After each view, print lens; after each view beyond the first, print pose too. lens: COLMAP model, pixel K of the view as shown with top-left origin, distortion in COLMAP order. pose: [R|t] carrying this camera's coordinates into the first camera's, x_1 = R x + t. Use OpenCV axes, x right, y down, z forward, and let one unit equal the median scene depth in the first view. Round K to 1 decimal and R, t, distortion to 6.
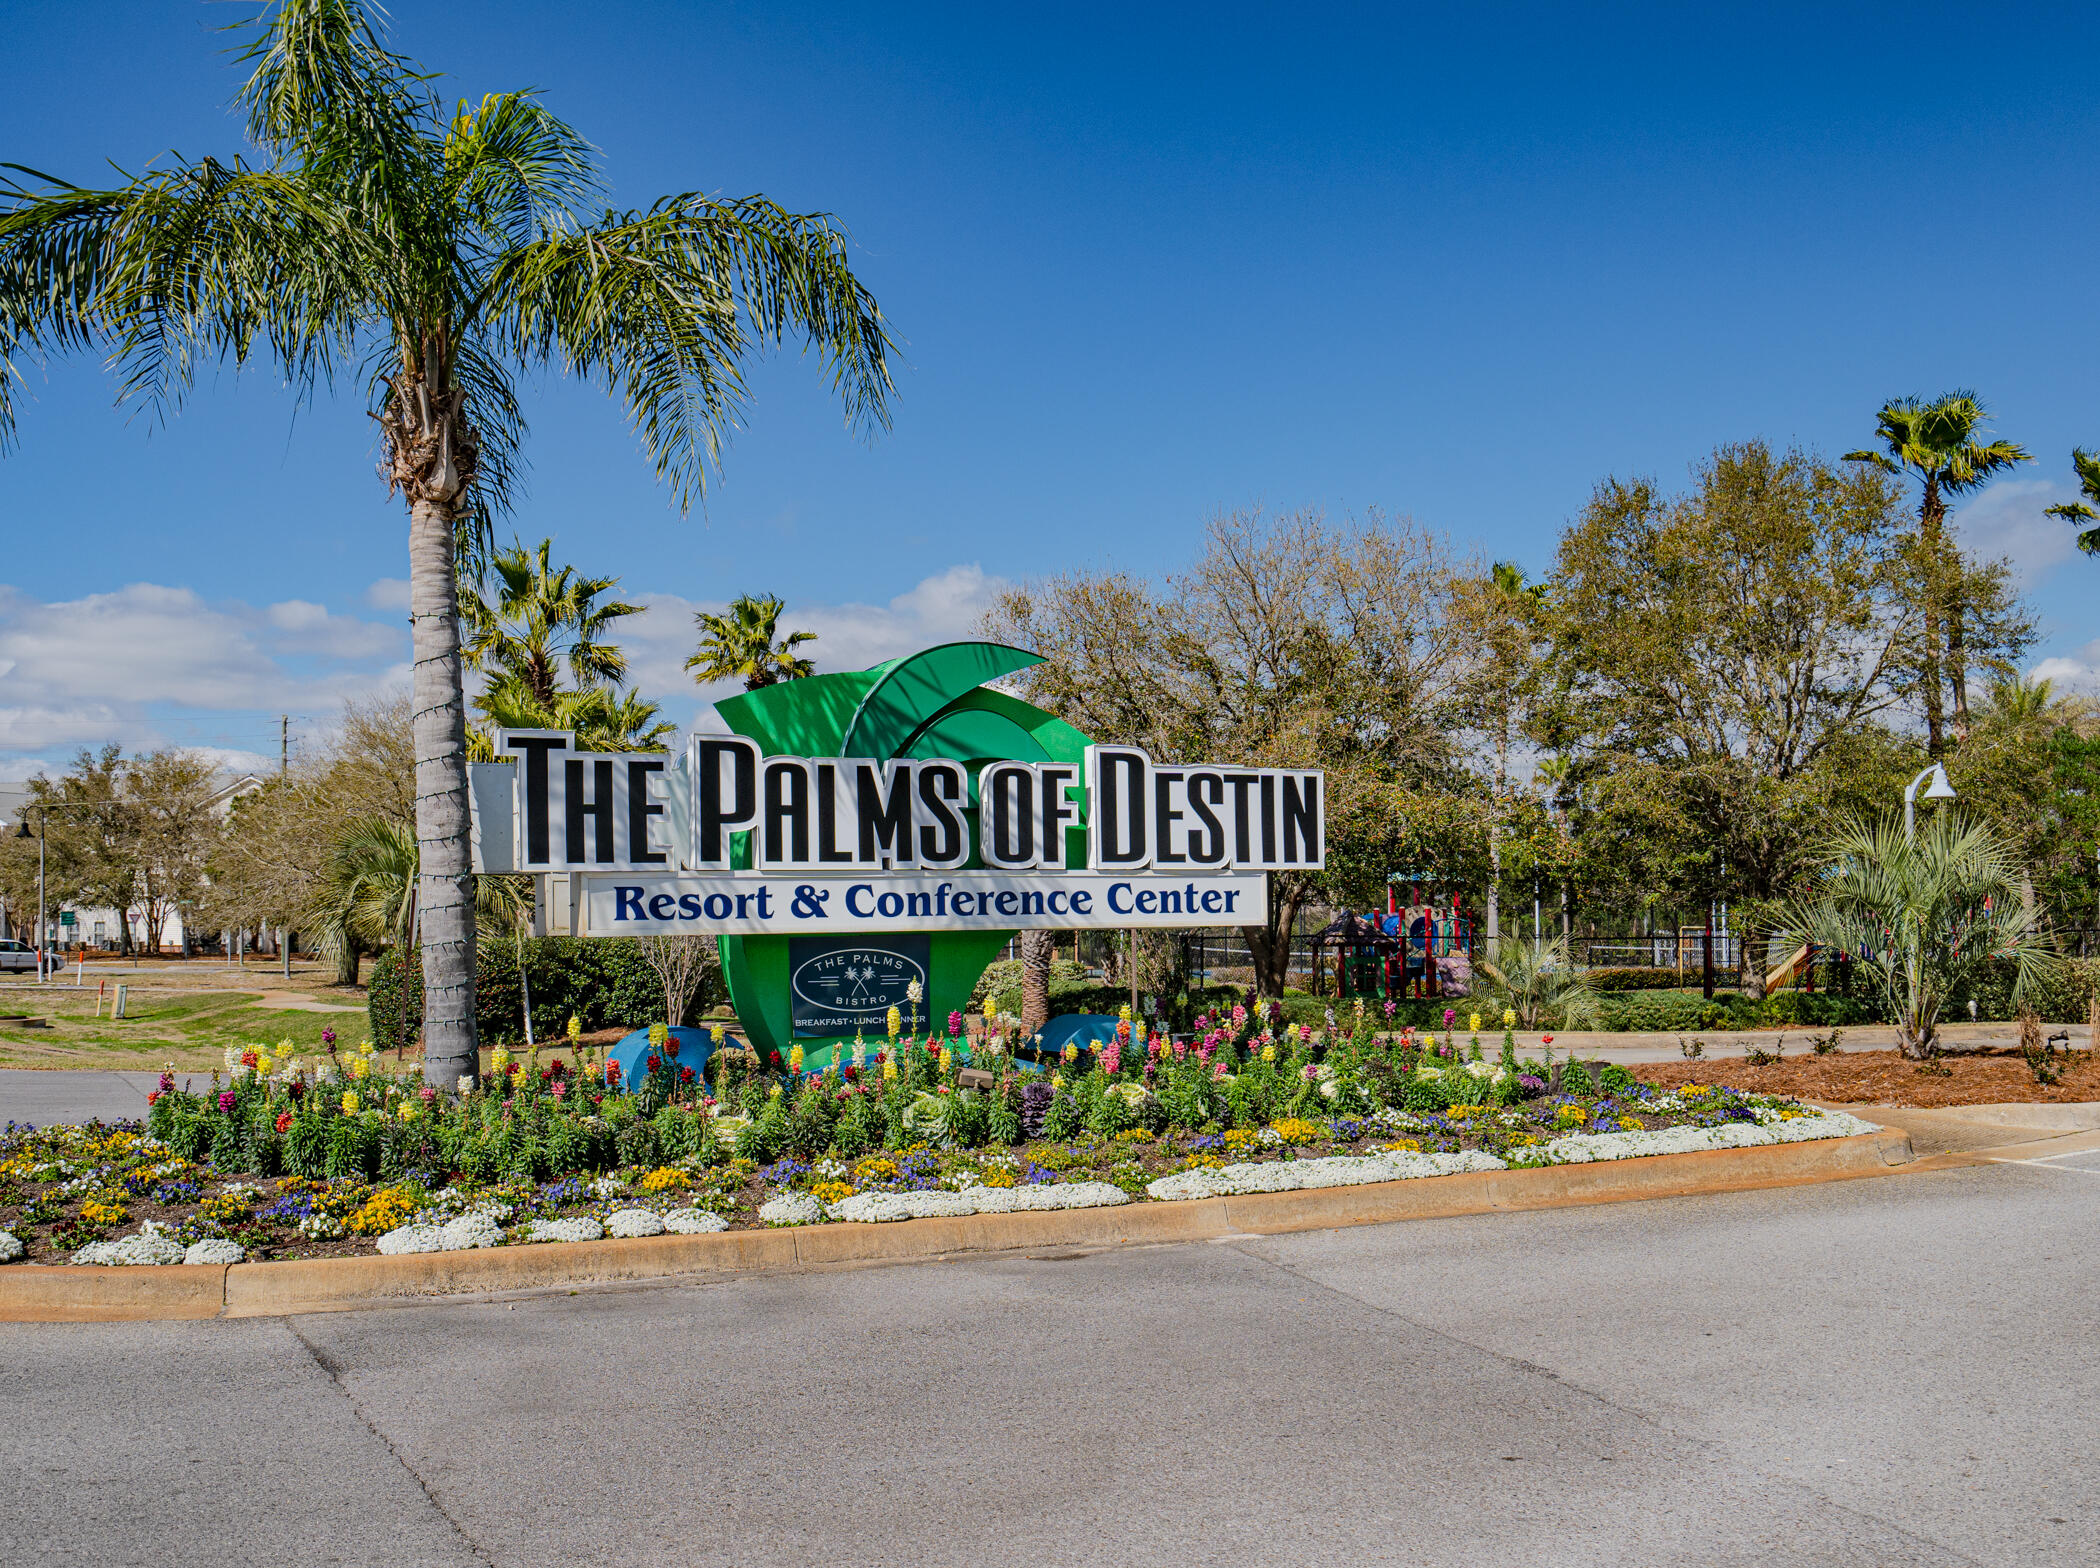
lens RADIAL K [[1695.5, 0, 1048.2], [0, 1695.5, 789.9], [0, 0, 1]] dist [-0.002381, 0.005741]
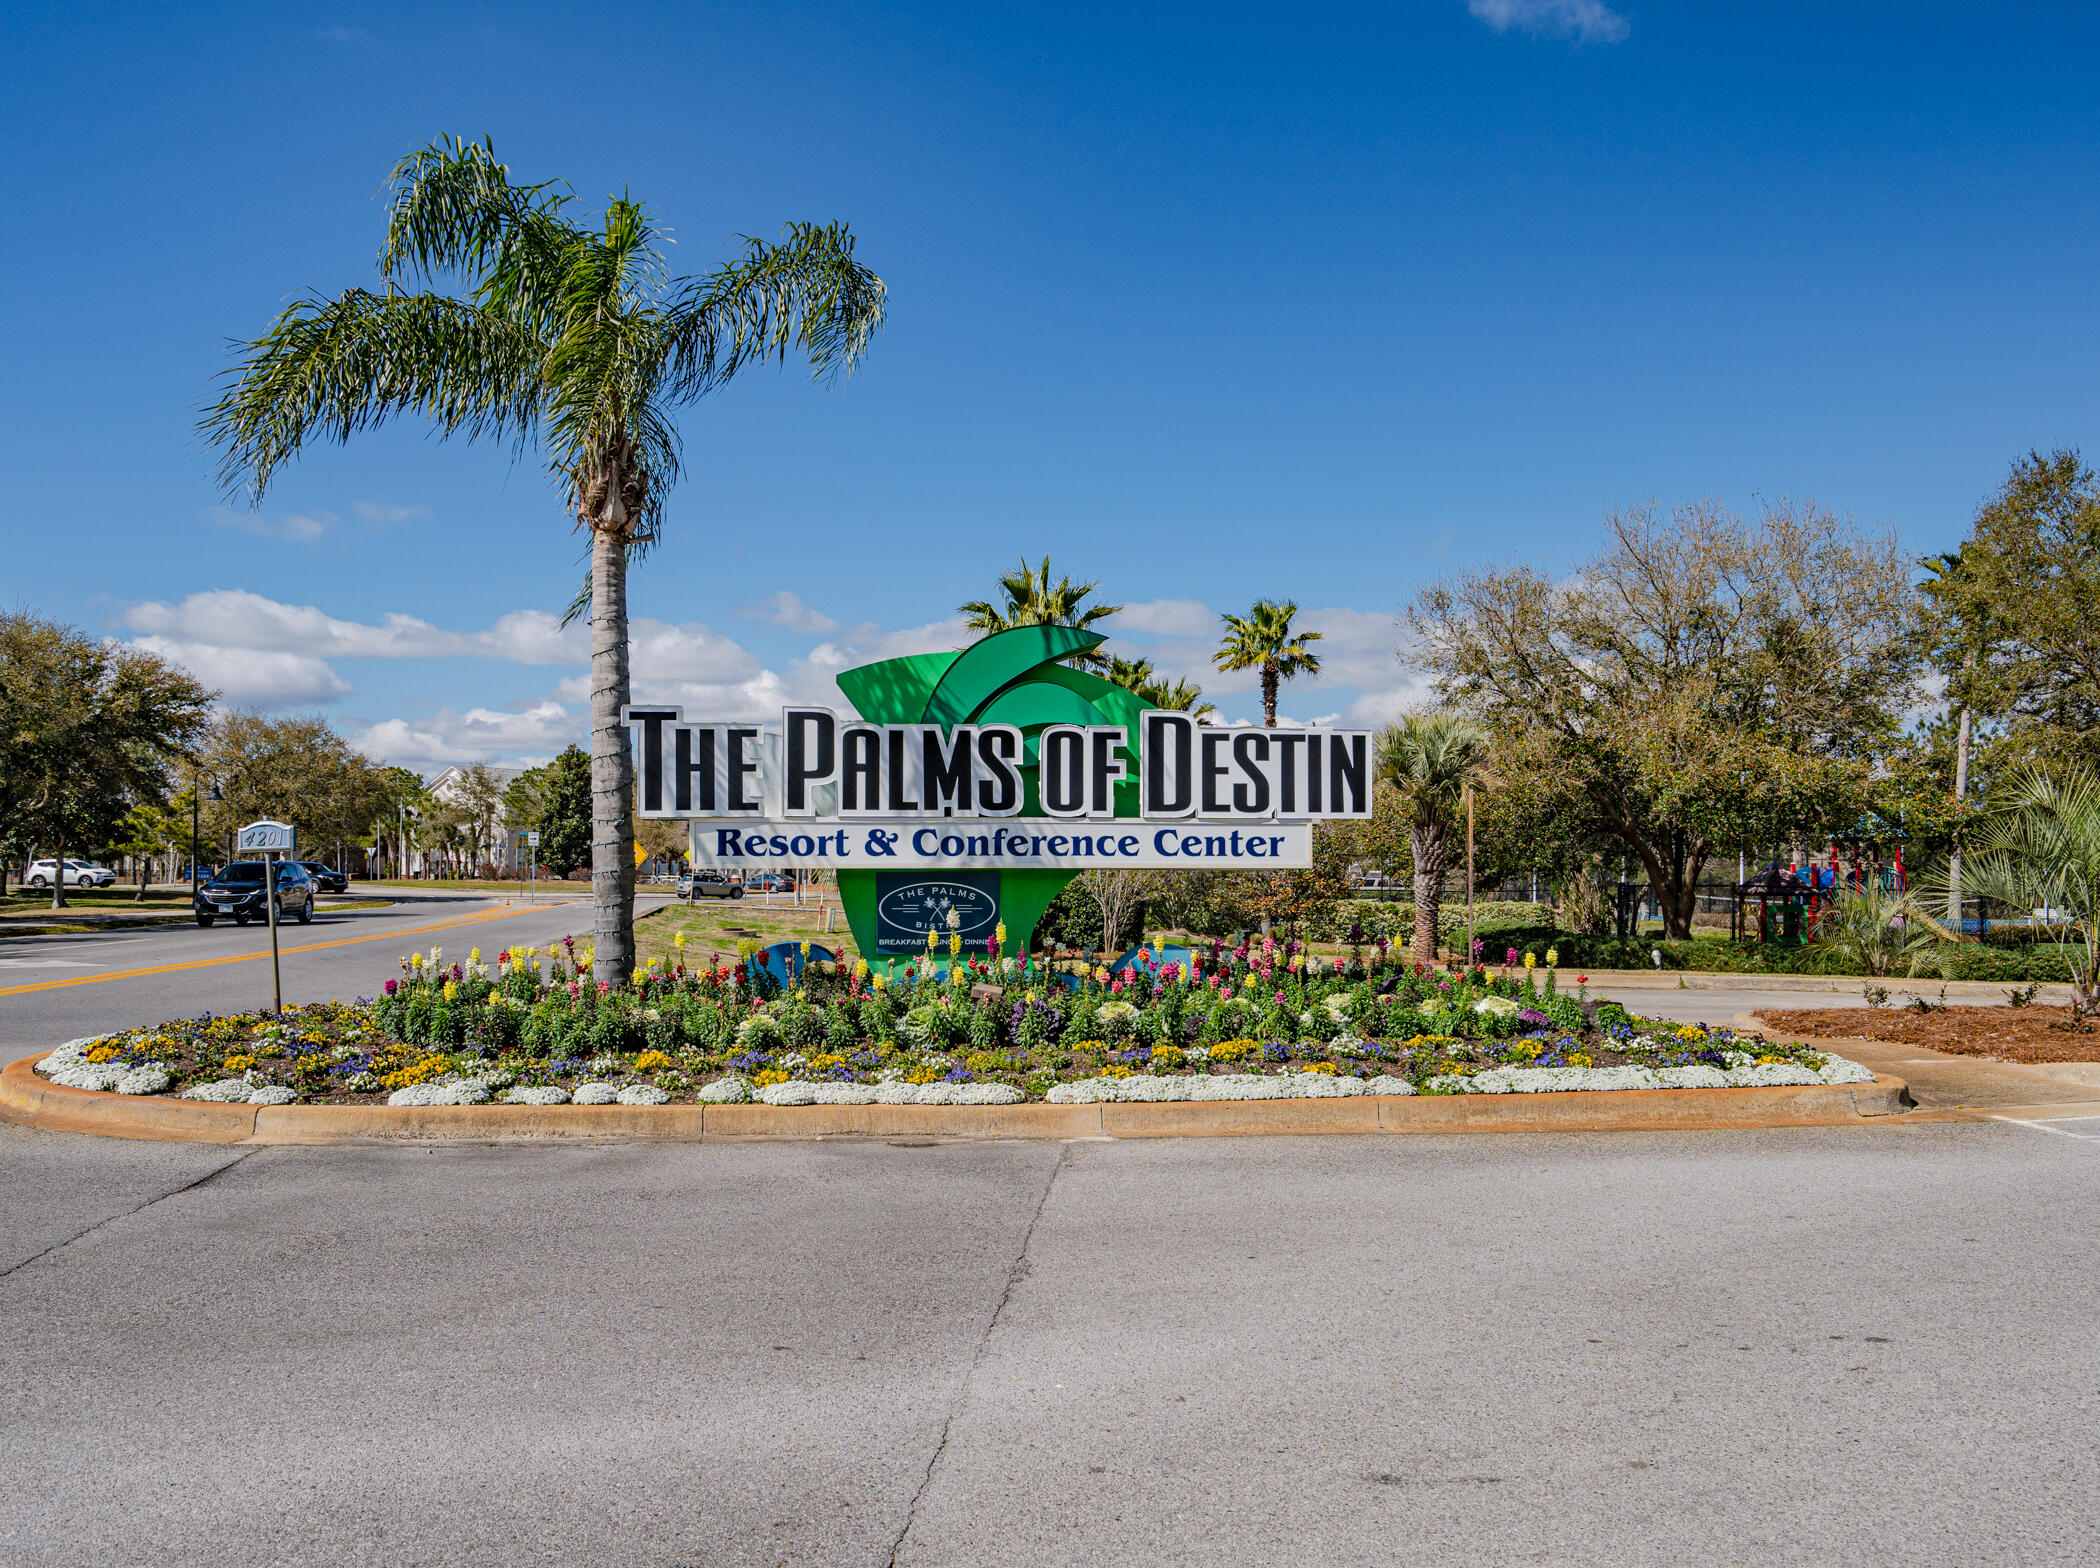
lens RADIAL K [[1395.2, 0, 1051.0], [0, 1395.2, 779.9], [0, 0, 1]] dist [0.003226, 0.000382]
pose [[0.957547, -0.004472, -0.288242, 0.270407], [0.008986, 0.999857, 0.014337, 0.007653], [0.288137, -0.016319, 0.957450, 0.077624]]
